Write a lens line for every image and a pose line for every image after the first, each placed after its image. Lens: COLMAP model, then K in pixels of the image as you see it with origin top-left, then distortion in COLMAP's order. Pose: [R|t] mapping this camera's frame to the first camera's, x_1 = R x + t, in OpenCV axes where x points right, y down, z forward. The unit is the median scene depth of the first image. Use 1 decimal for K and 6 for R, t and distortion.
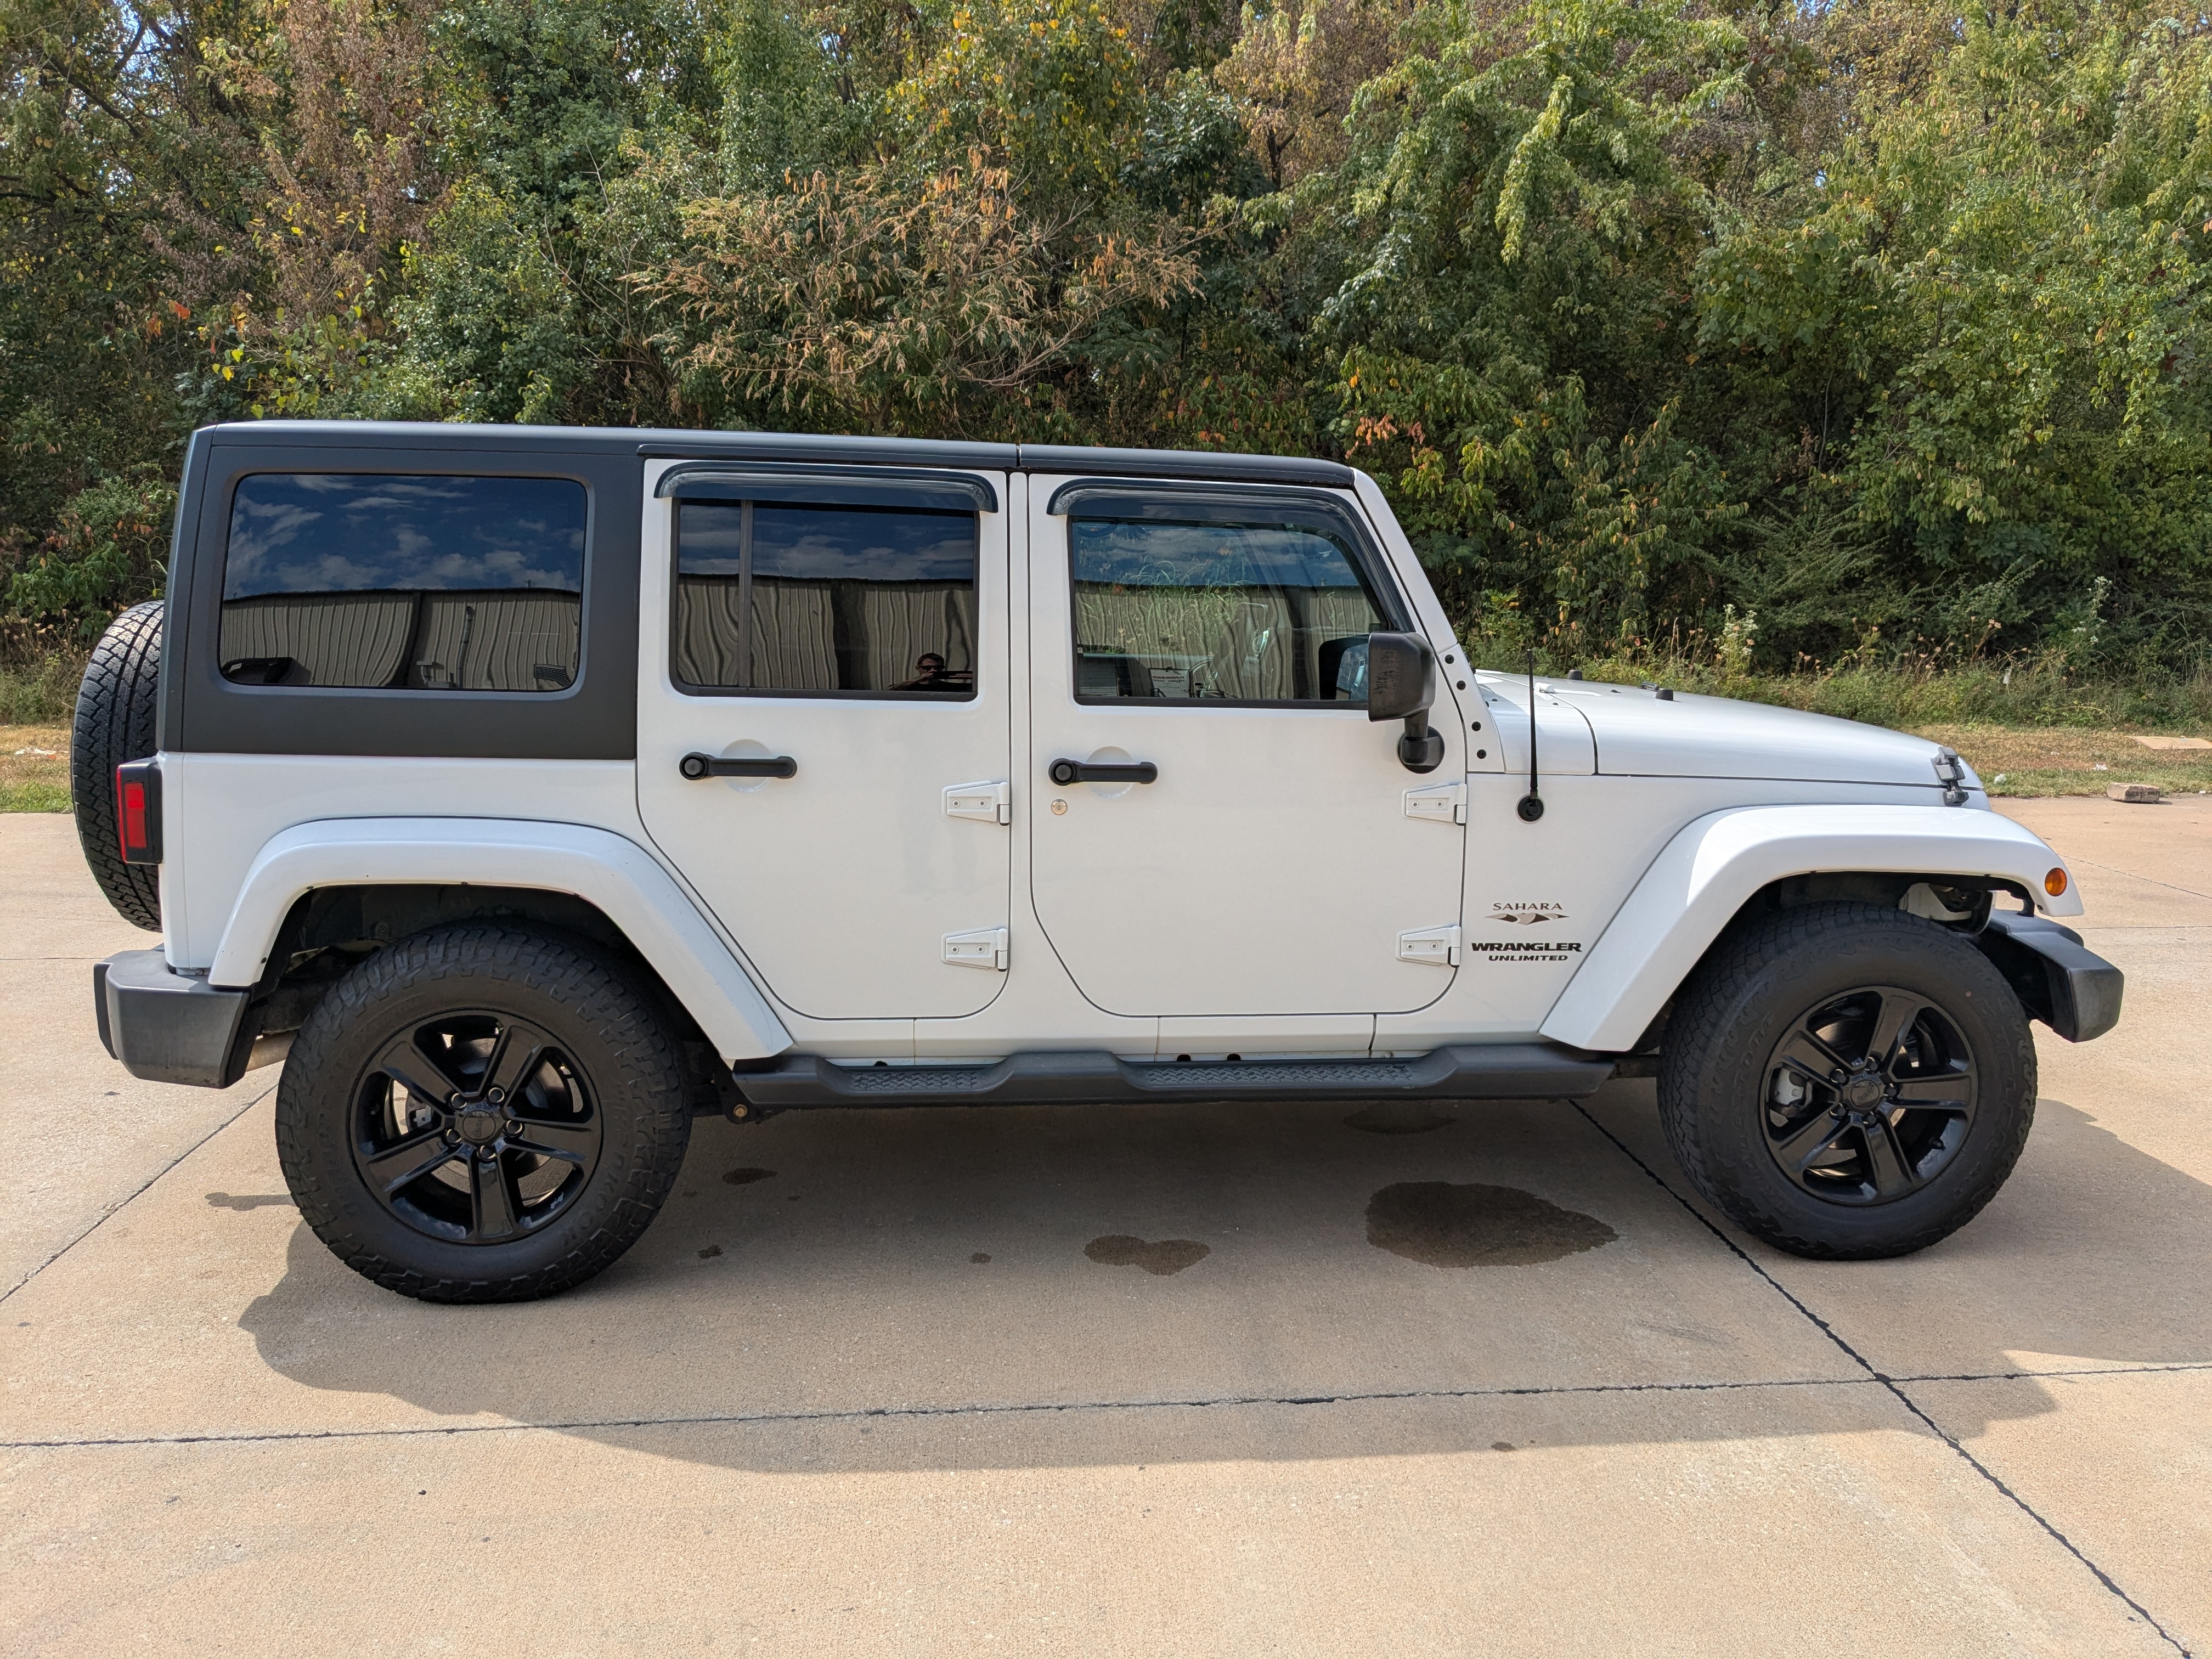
lens RADIAL K [[1719.5, 0, 1113.3], [0, 1719.5, 810.8], [0, 0, 1]] dist [0.049258, -0.075493]
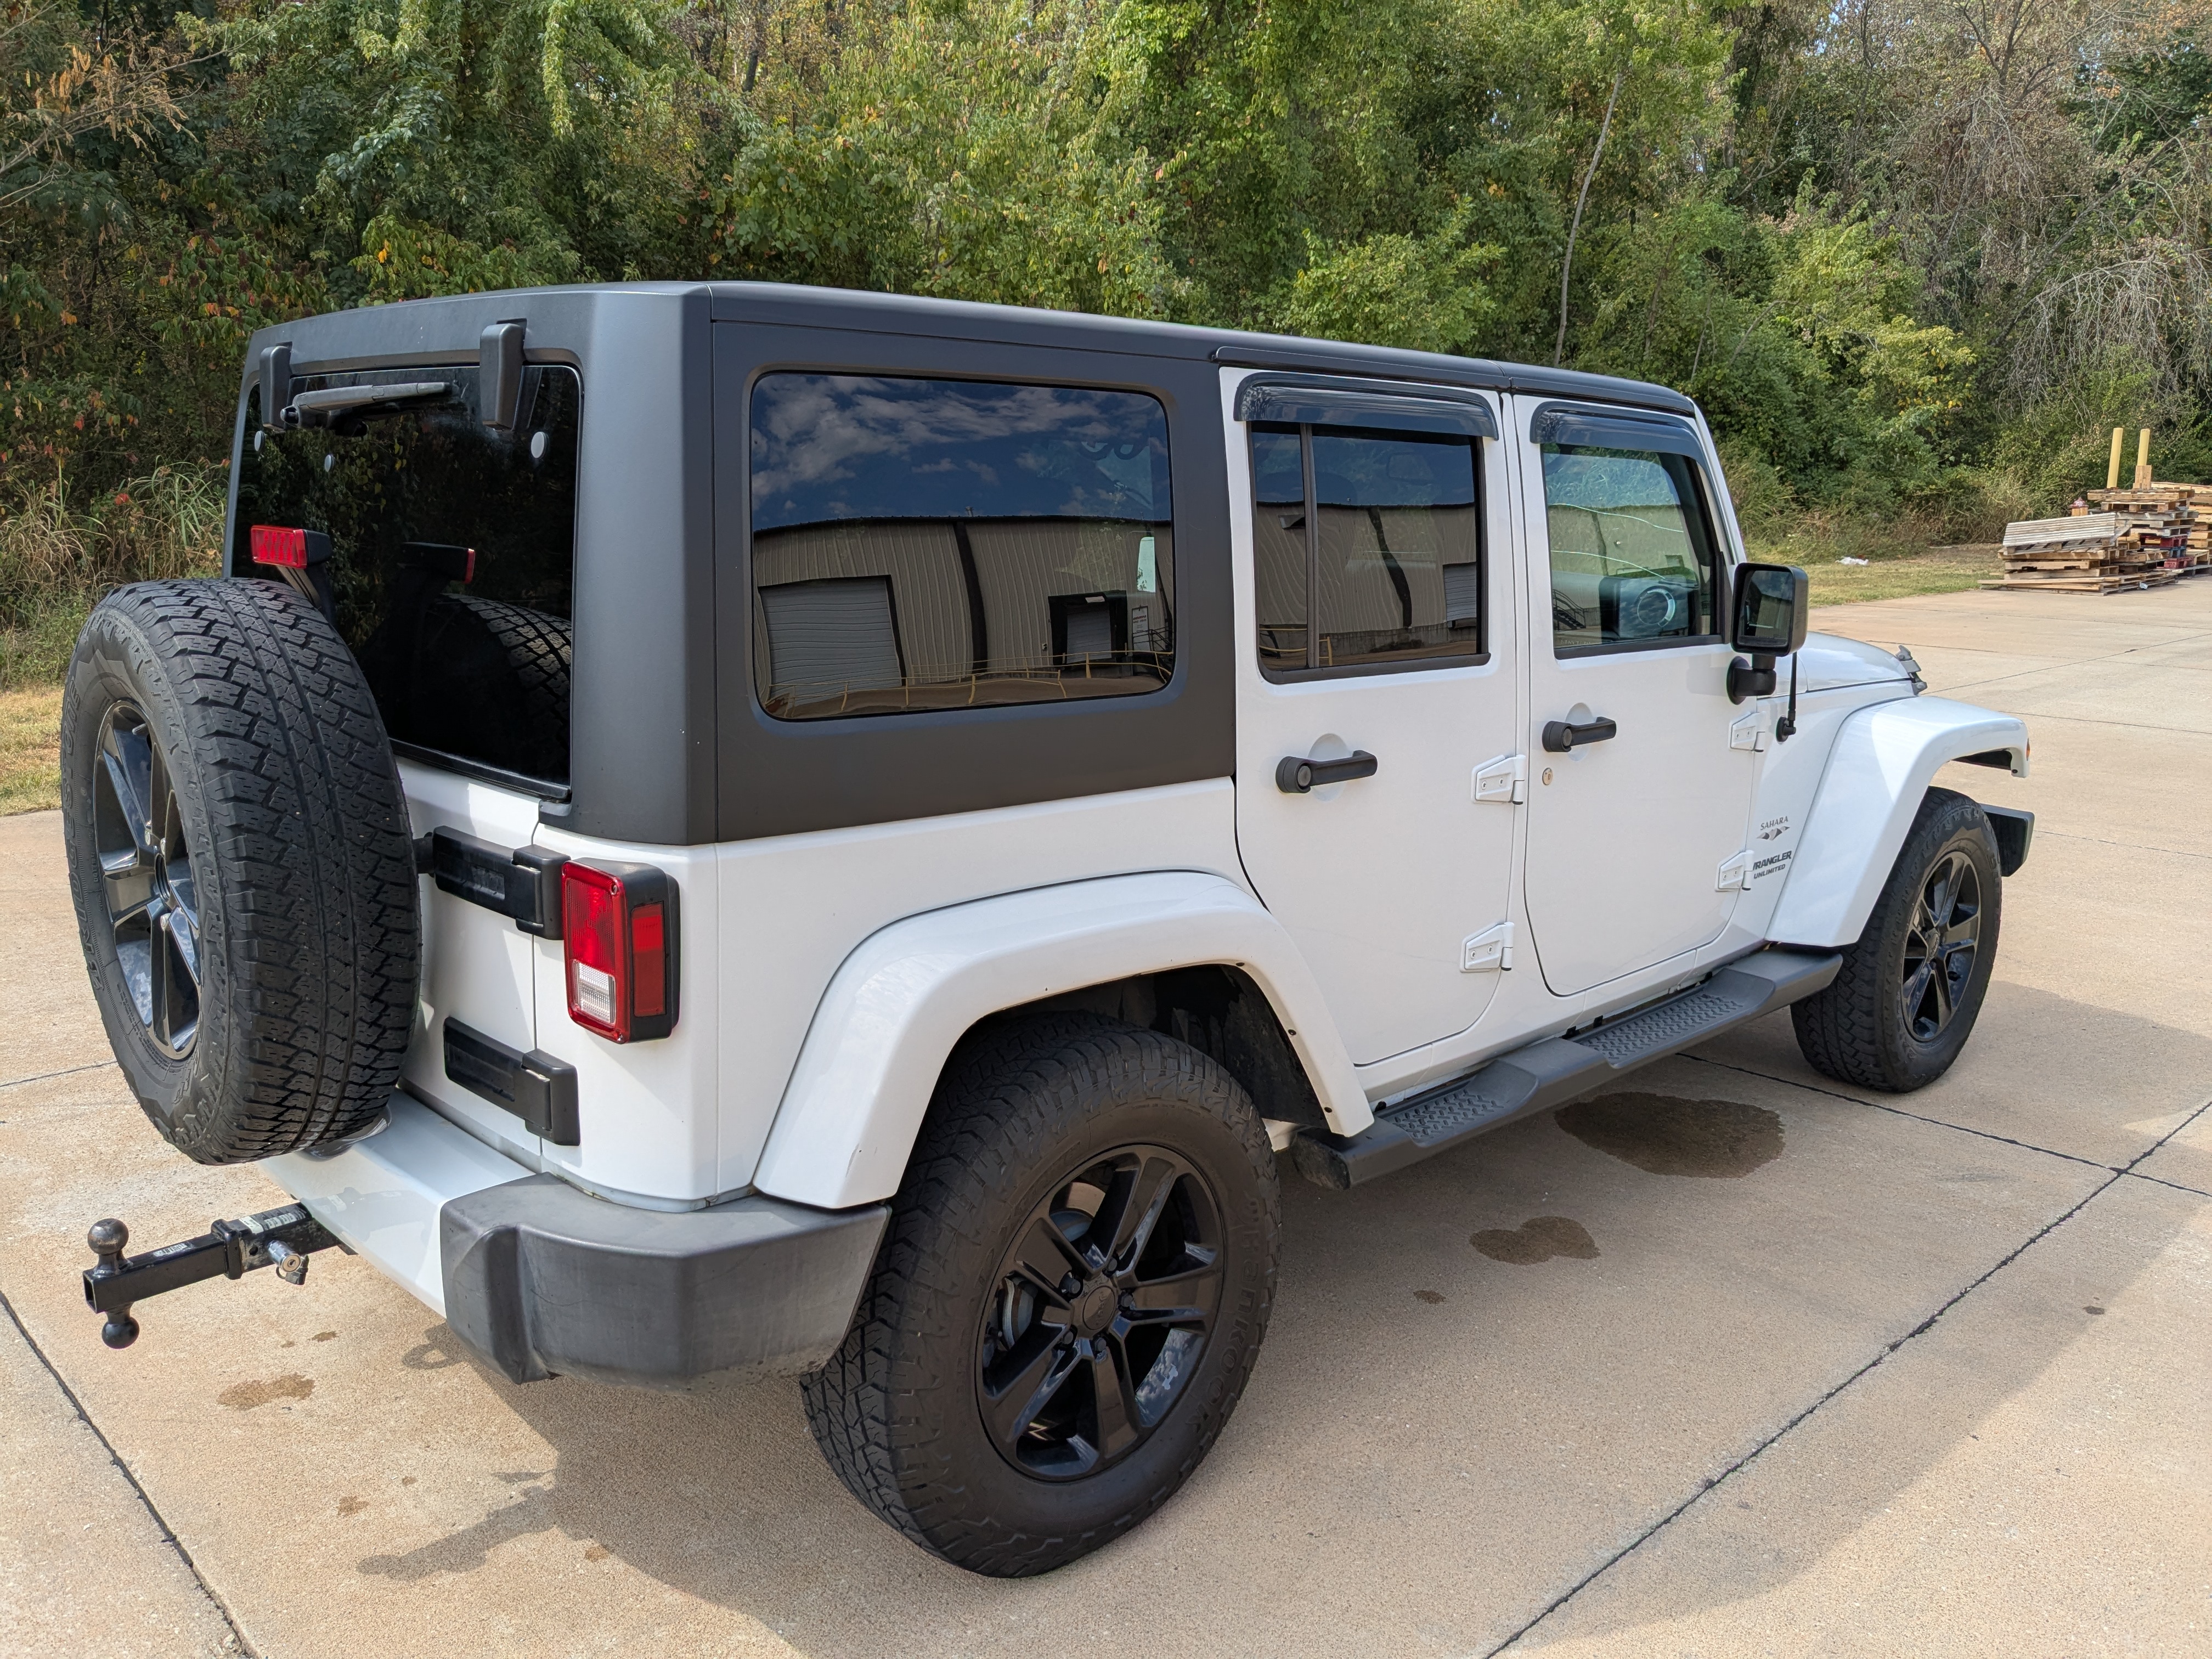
lens RADIAL K [[1719.5, 0, 1074.0], [0, 1719.5, 826.5], [0, 0, 1]] dist [0.049258, -0.075493]
pose [[0.793978, -0.124799, 0.595000, -0.738060], [0.084914, 0.991875, 0.094731, -0.079632], [-0.601987, -0.024690, 0.798124, 0.423746]]
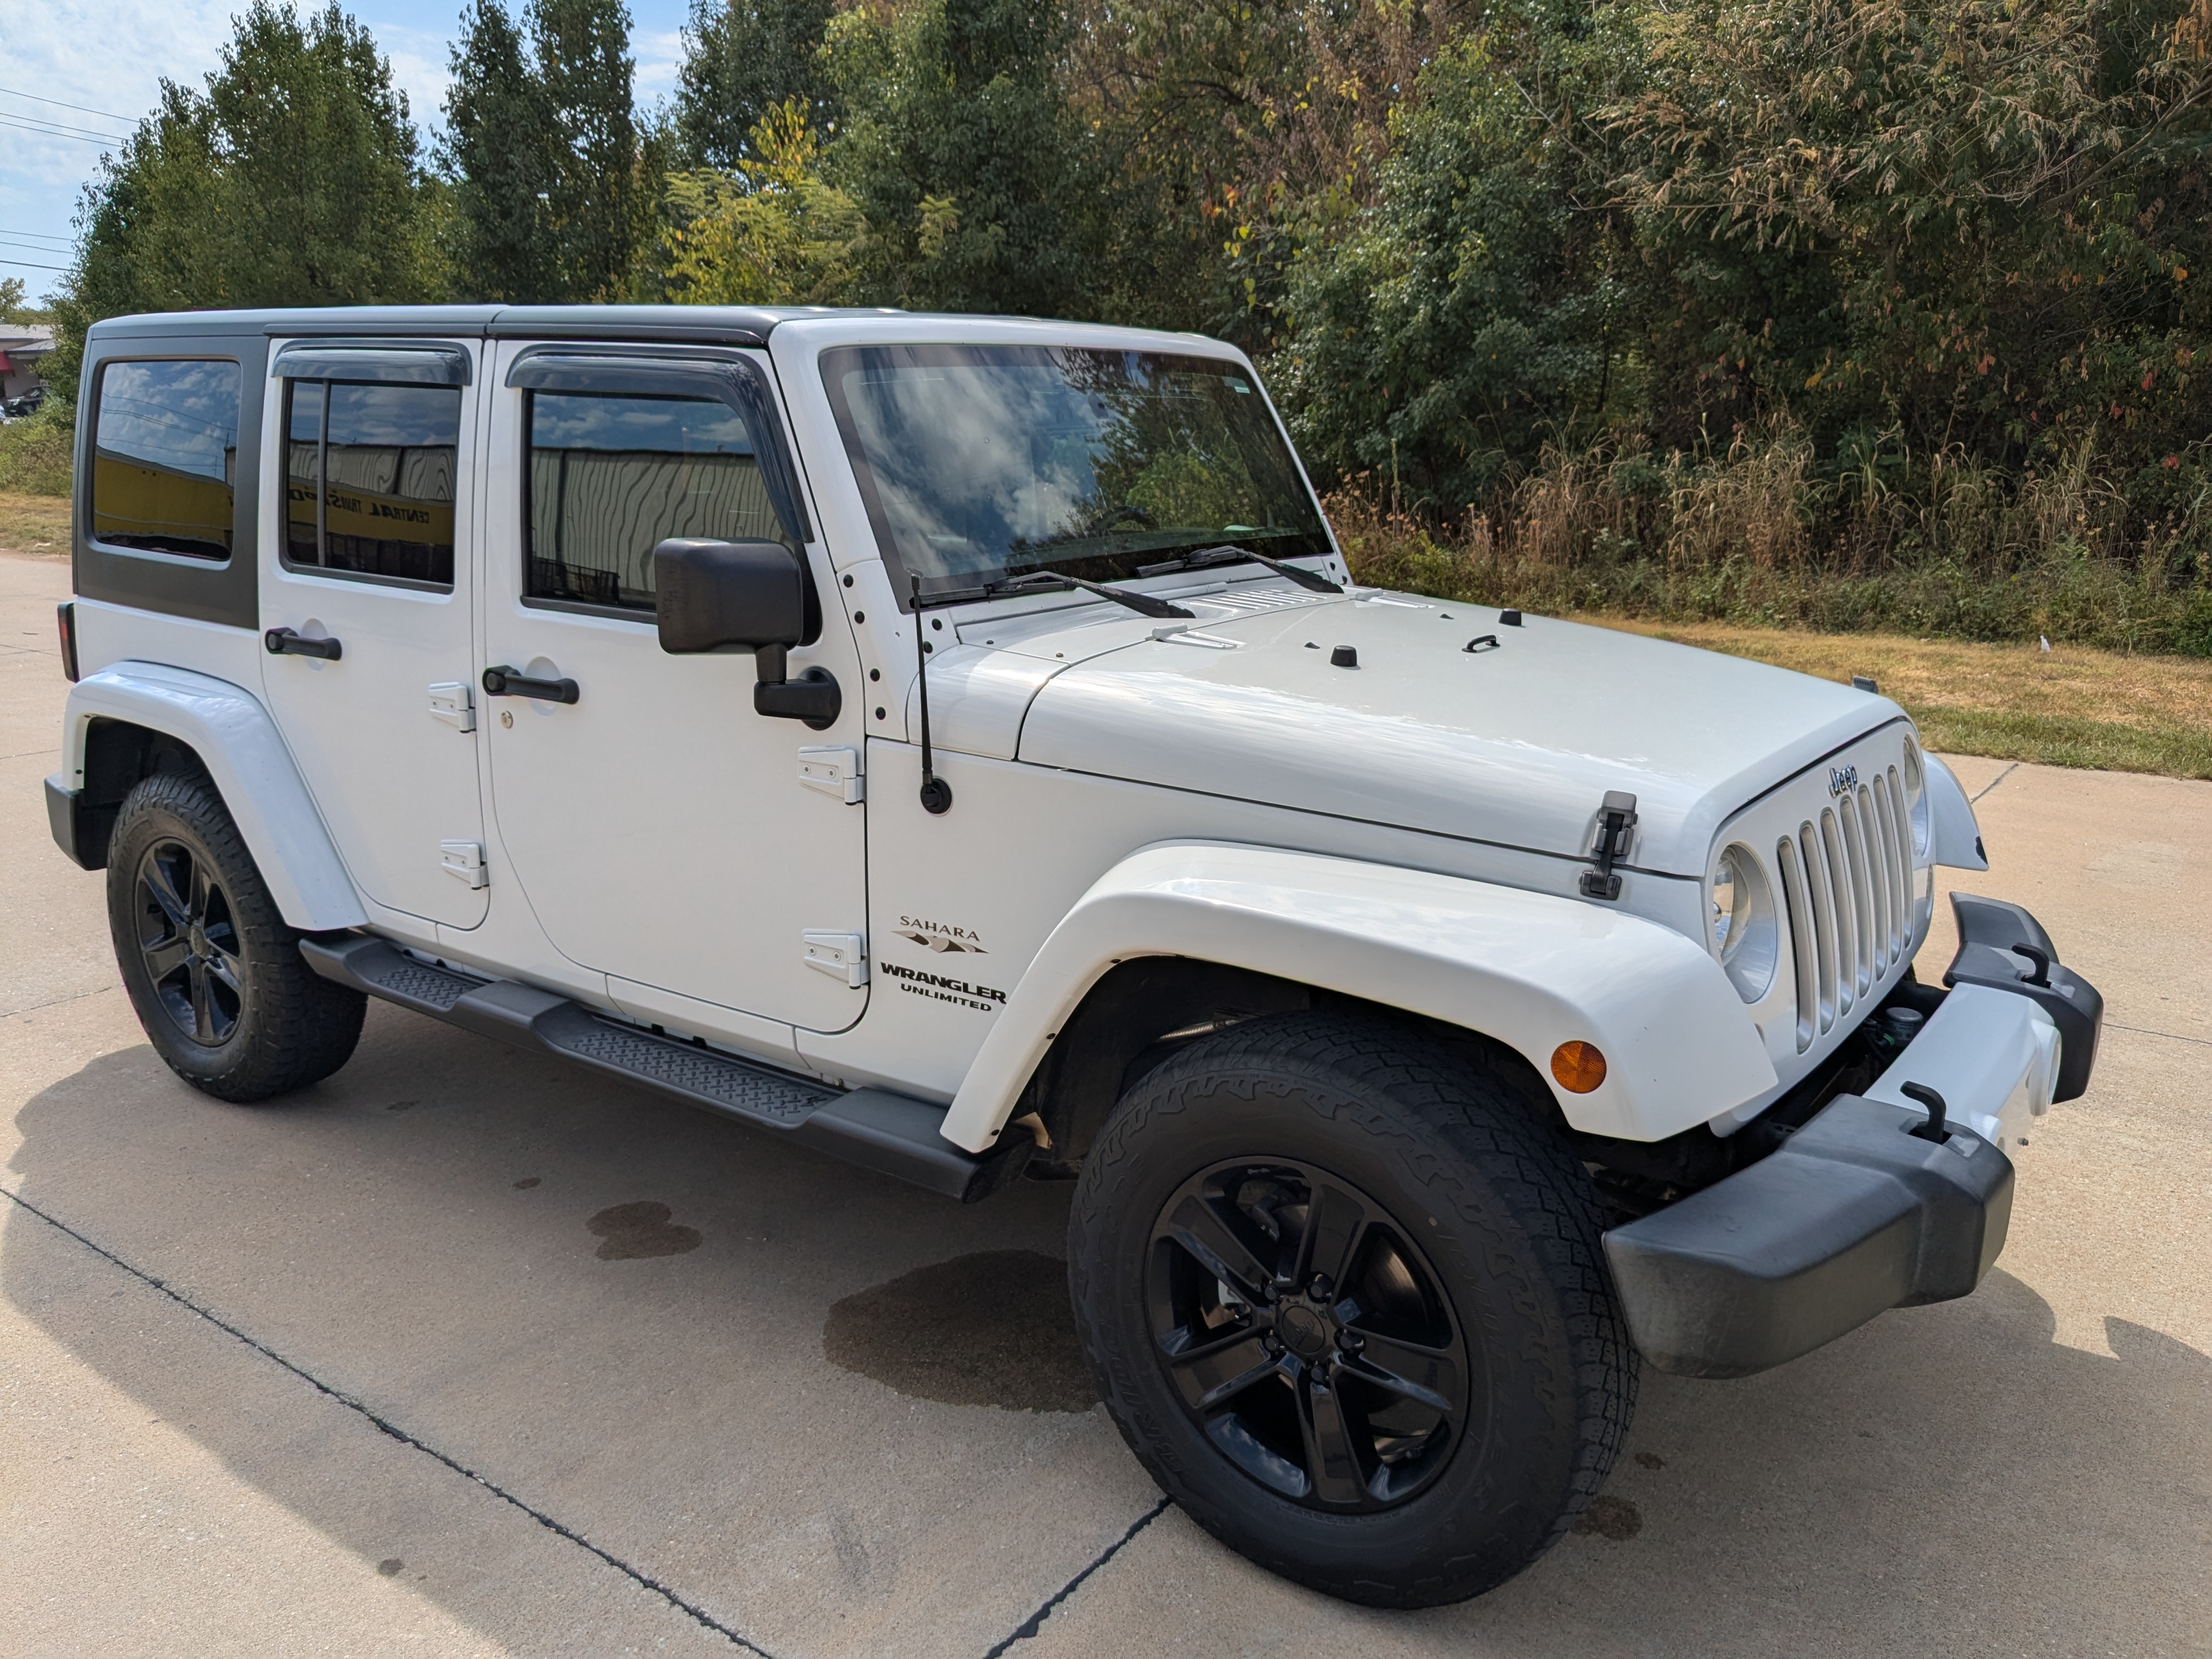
lens RADIAL K [[1719.5, 0, 1088.6], [0, 1719.5, 825.7], [0, 0, 1]] dist [0.049258, -0.075493]
pose [[0.750066, 0.150812, -0.643939, 0.764554], [-0.095163, 0.988132, 0.120576, -0.082793], [0.654481, -0.029160, 0.755516, 0.501279]]
